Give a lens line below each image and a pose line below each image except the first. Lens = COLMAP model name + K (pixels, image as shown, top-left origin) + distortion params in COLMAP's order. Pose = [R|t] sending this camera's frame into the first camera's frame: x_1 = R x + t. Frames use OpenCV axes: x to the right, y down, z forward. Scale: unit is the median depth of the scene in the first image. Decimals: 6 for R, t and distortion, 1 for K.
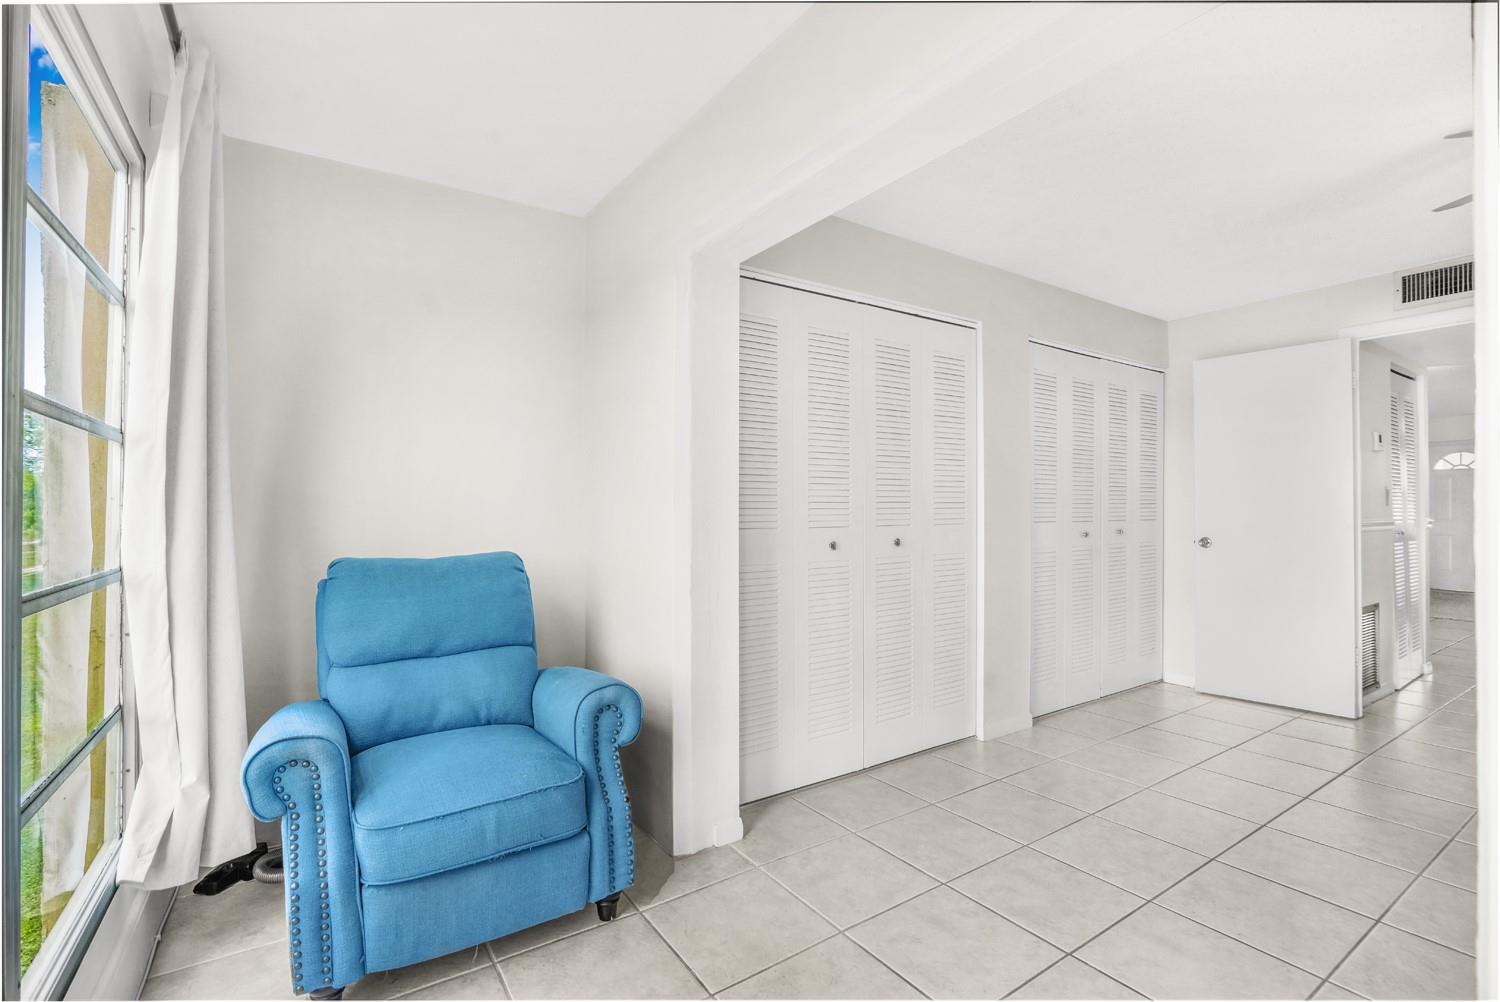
lens RADIAL K [[685.6, 0, 745.9], [0, 685.6, 502.0], [0, 0, 1]] dist [-0.054020, 0.018103]
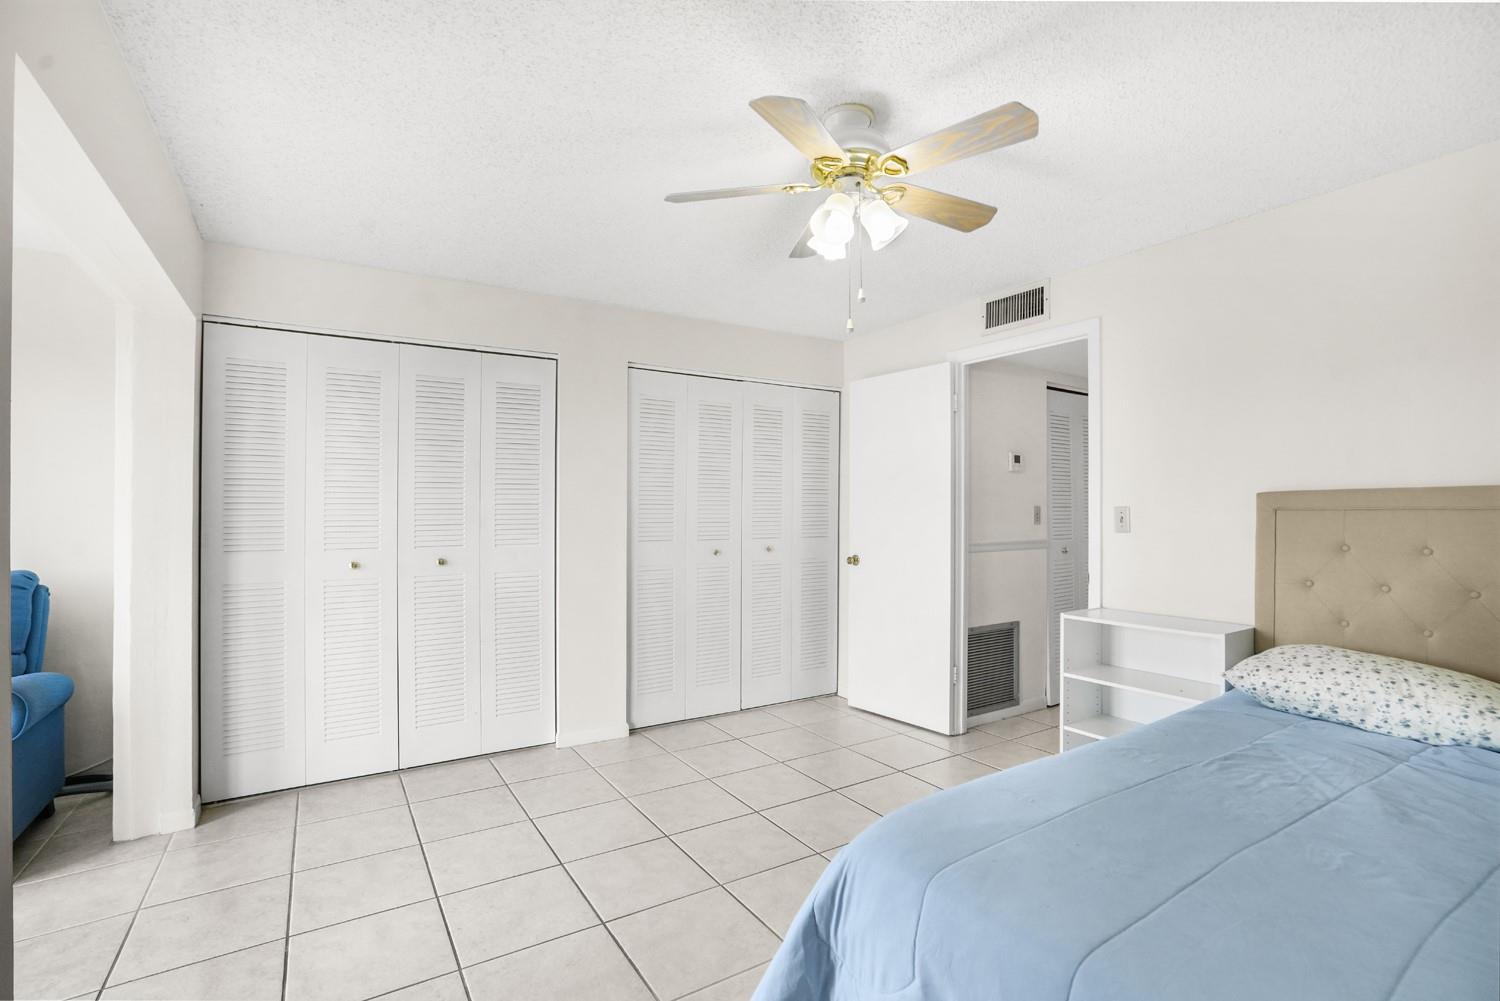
lens RADIAL K [[685.6, 0, 745.9], [0, 685.6, 501.5], [0, 0, 1]] dist [-0.054020, 0.018103]
pose [[0.999474, 0.002882, -0.032293, 0.660832], [-0.002788, 0.999992, 0.002964, -0.037296], [0.032302, -0.002872, 0.999474, -0.052355]]
